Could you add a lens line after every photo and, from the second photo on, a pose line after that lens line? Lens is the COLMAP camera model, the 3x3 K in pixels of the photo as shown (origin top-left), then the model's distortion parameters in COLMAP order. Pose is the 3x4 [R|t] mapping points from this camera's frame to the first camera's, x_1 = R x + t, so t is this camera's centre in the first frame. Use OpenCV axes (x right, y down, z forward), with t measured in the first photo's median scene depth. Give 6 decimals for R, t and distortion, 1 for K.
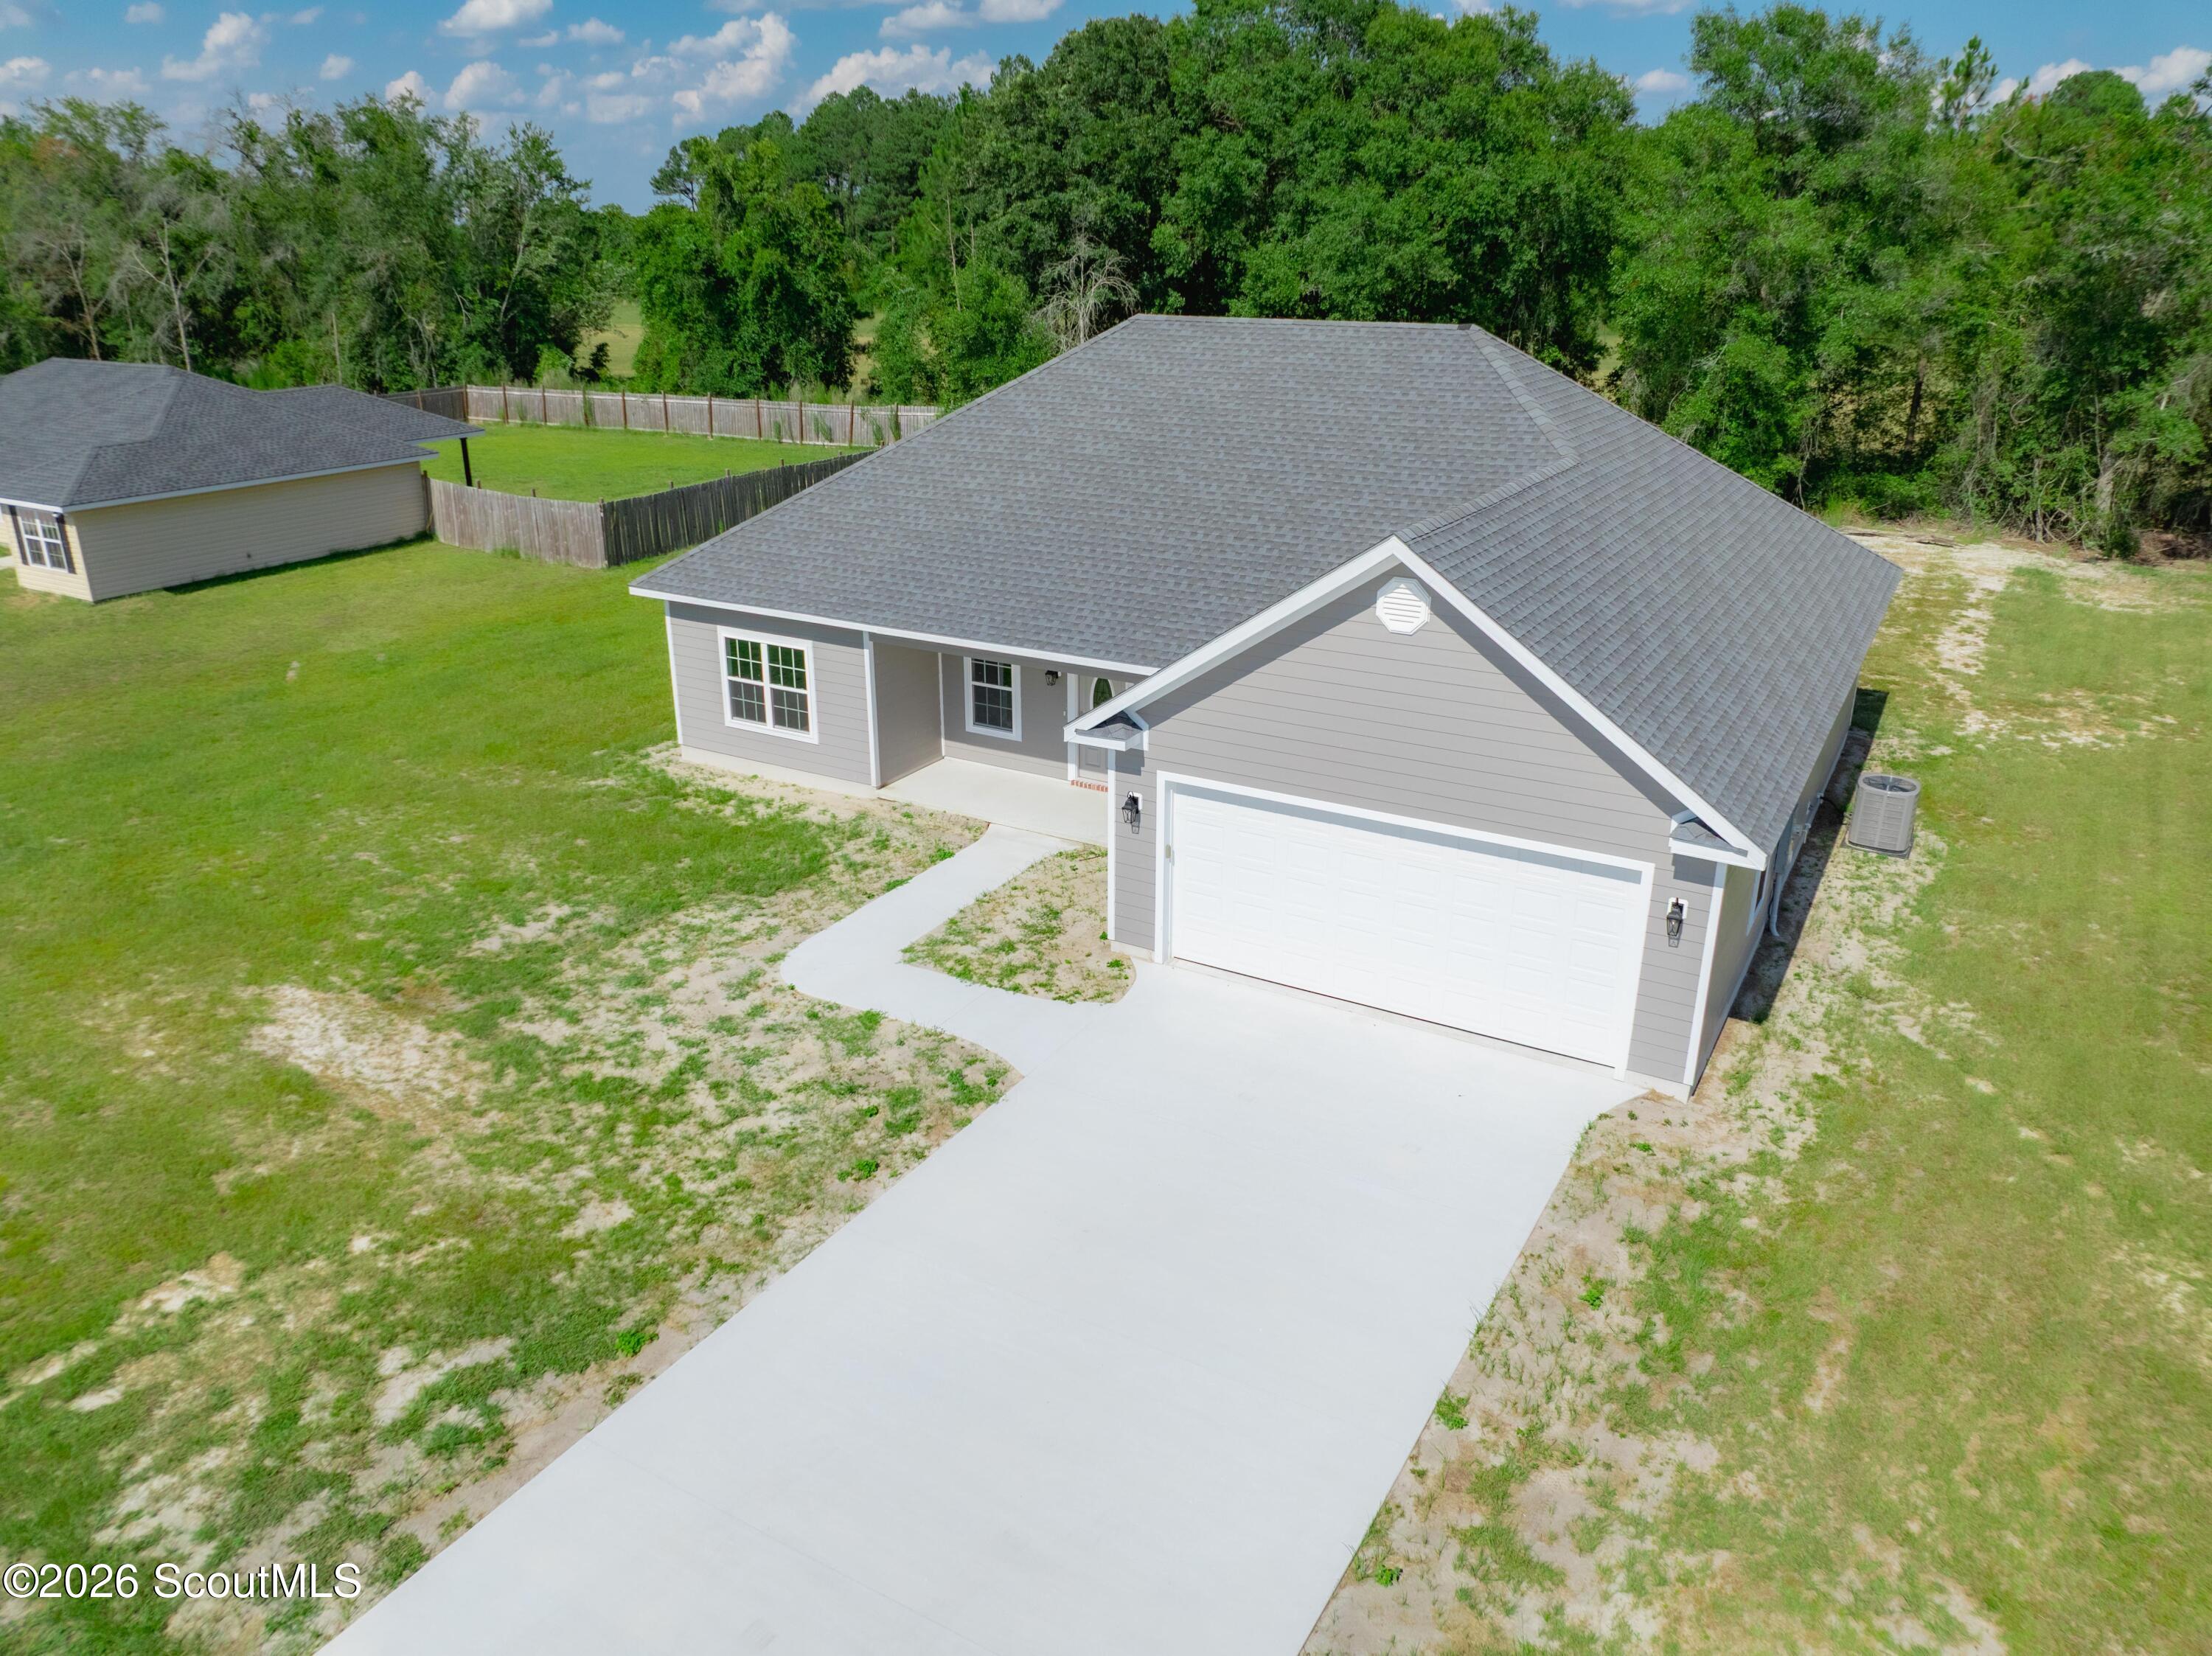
lens RADIAL K [[1556.7, 0, 1099.1], [0, 1556.7, 817.6], [0, 0, 1]] dist [-0.037398, -0.002358]
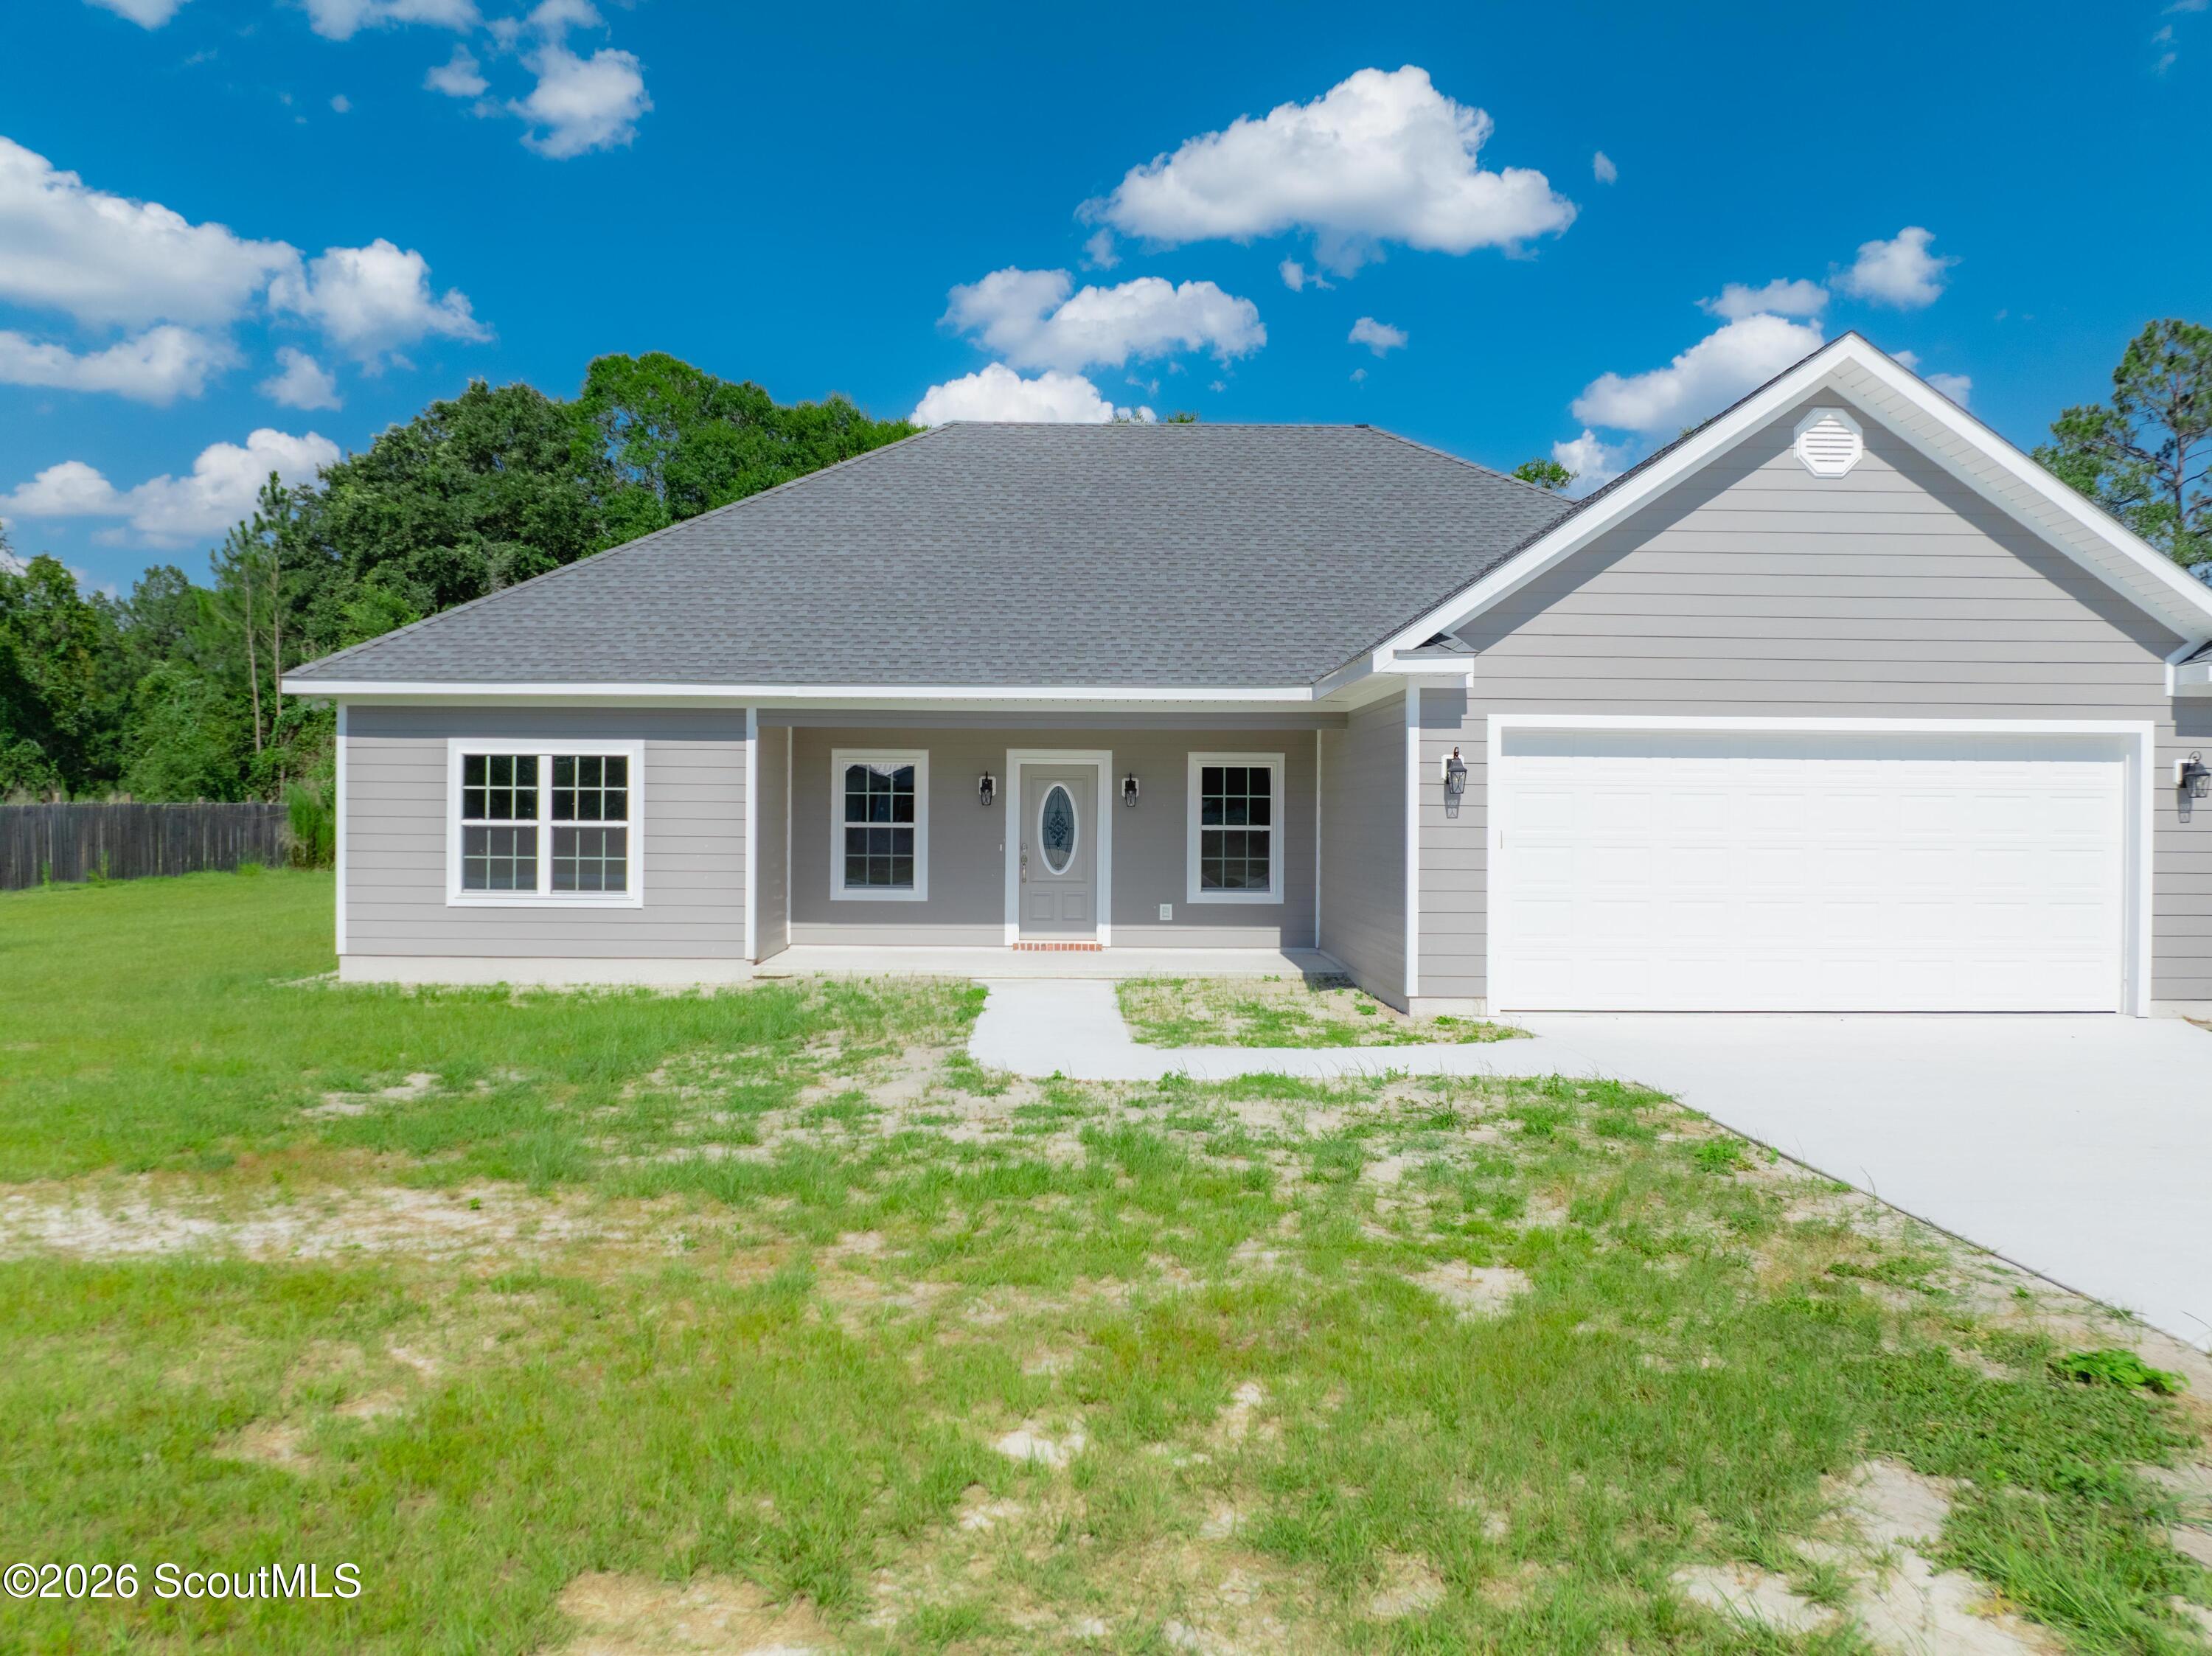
lens RADIAL K [[1558.3, 0, 1099.0], [0, 1558.3, 822.5], [0, 0, 1]] dist [-0.051340, 0.026761]
pose [[0.857381, 0.002877, 0.514675, -0.403318], [0.176331, 0.937824, -0.298988, 0.164999], [-0.483534, 0.347100, 0.803565, 0.456552]]
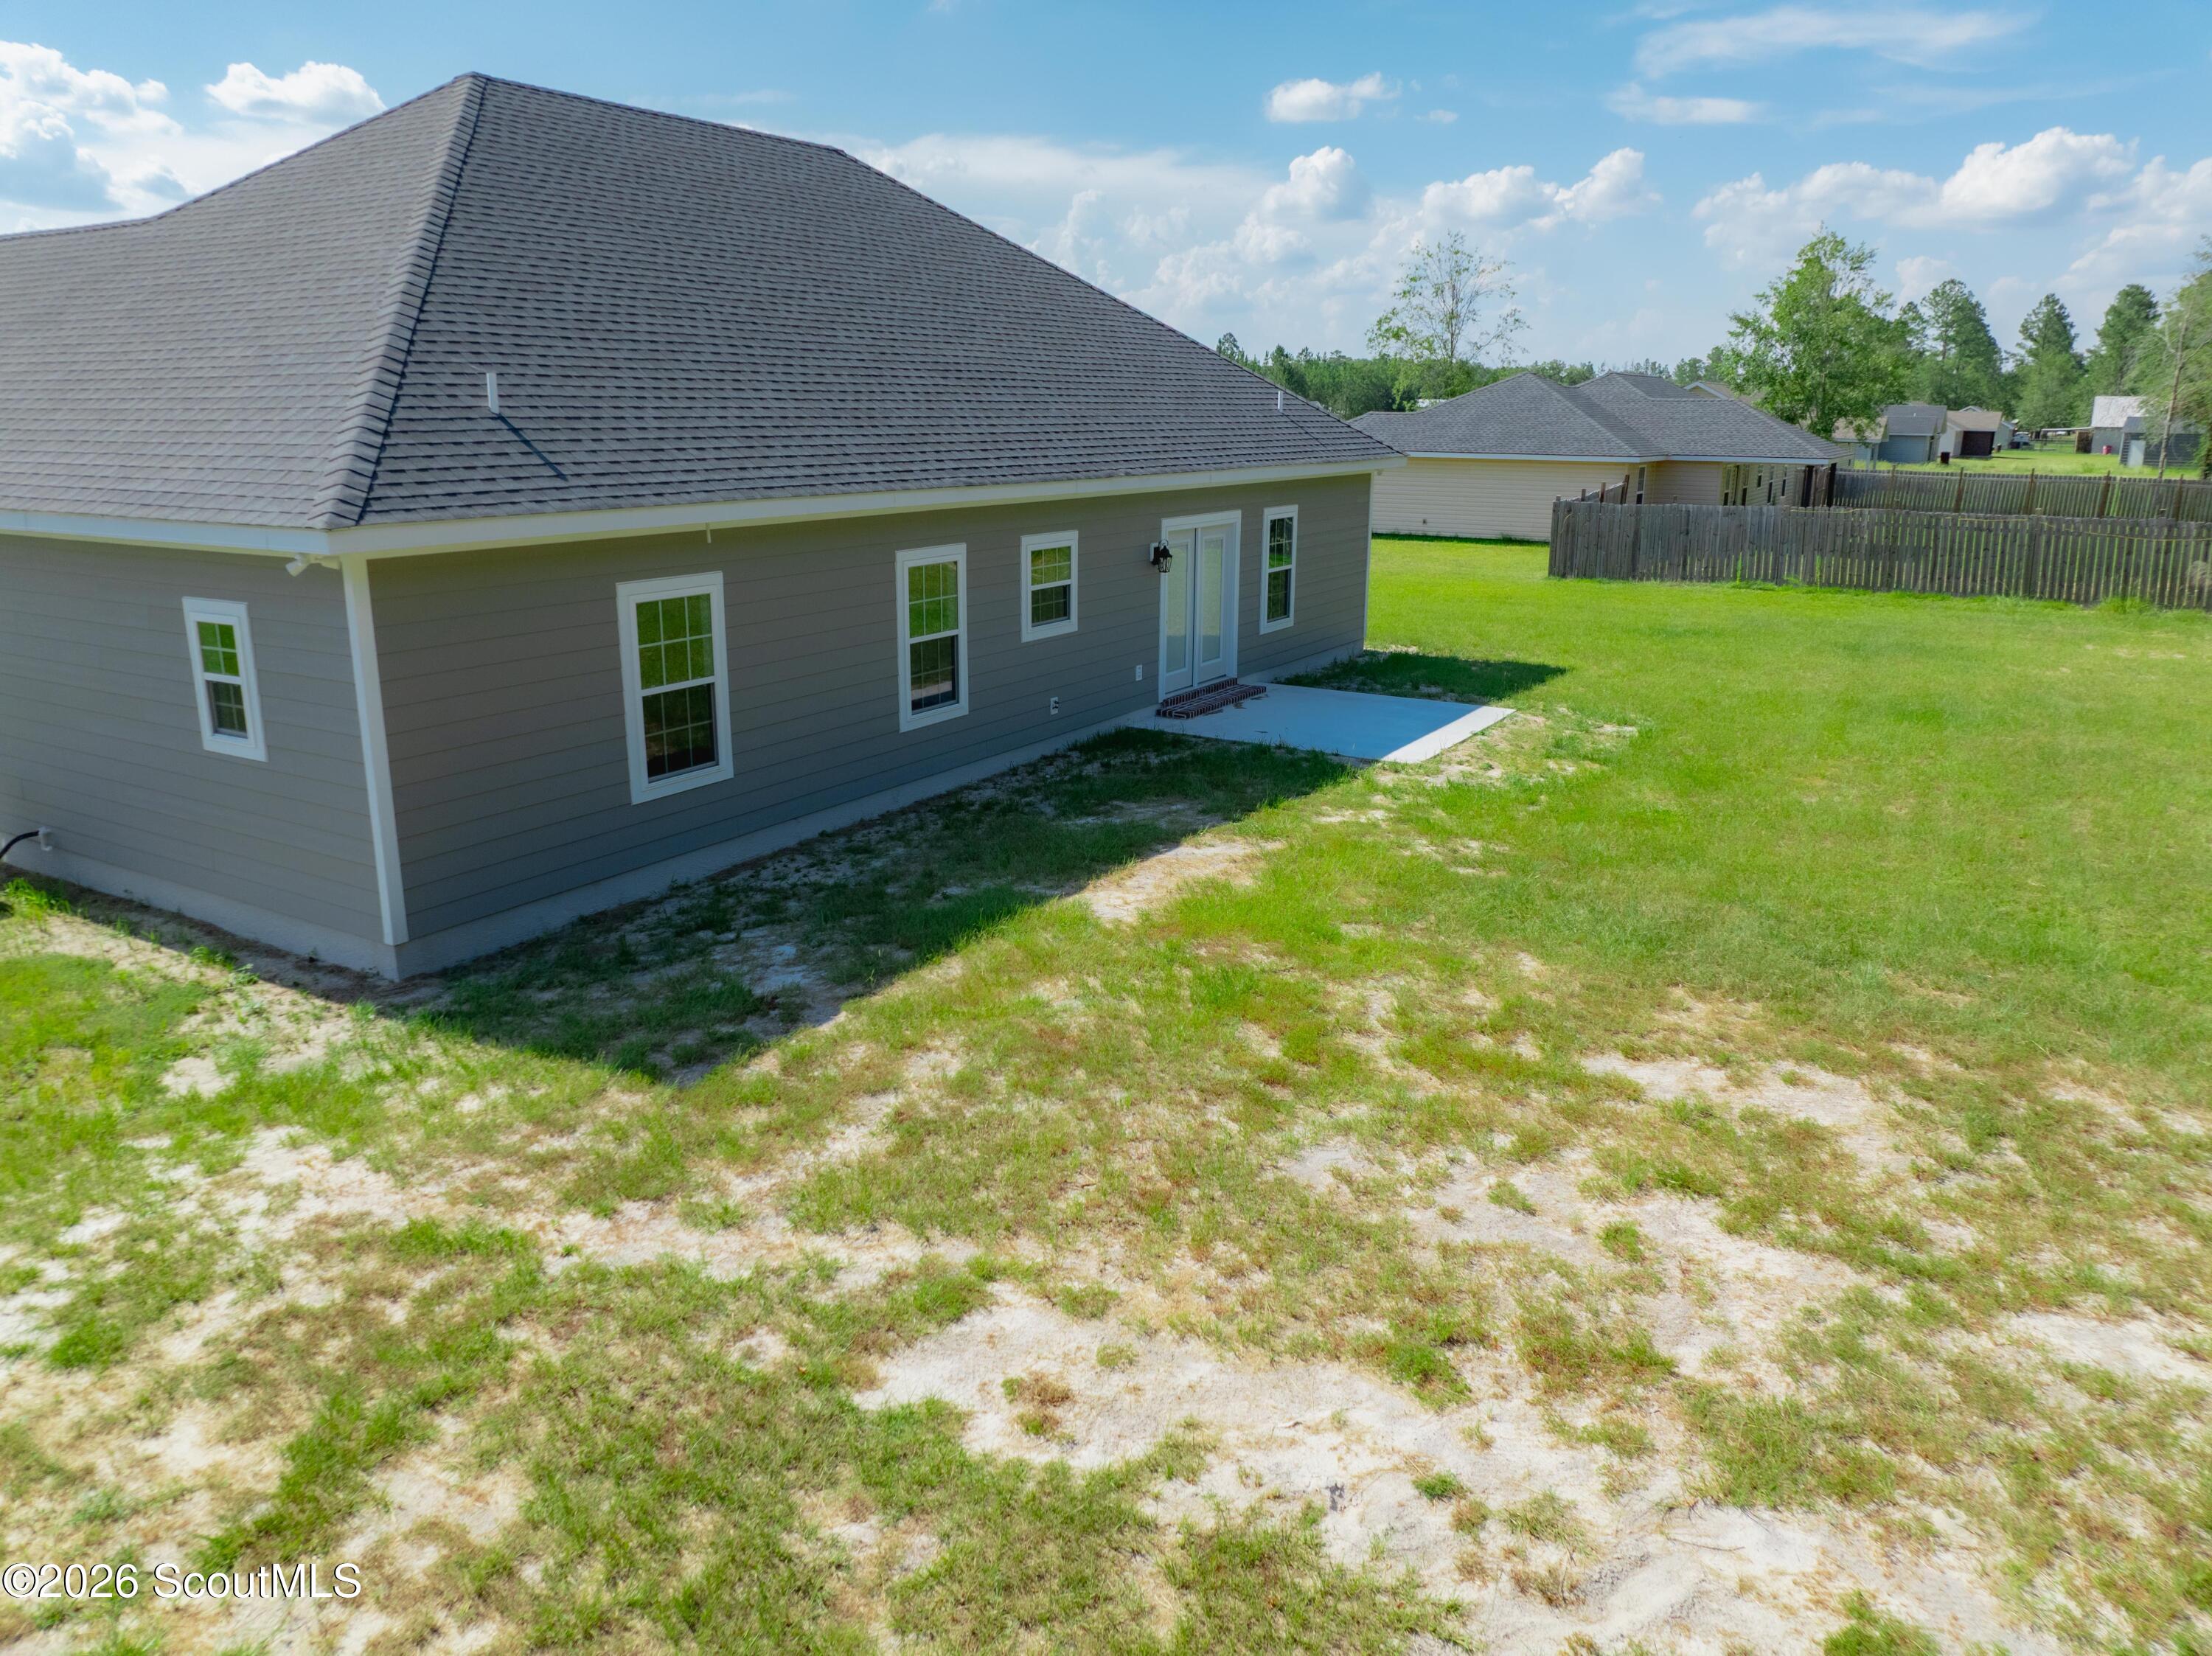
lens RADIAL K [[1548.8, 0, 1103.2], [0, 1548.8, 824.0], [0, 0, 1]] dist [-0.028076, -0.005172]
pose [[-0.010666, 0.260021, -0.965544, 1.087606], [-0.359542, 0.900023, 0.246348, -0.312716], [0.933068, 0.349781, 0.083889, 1.452398]]
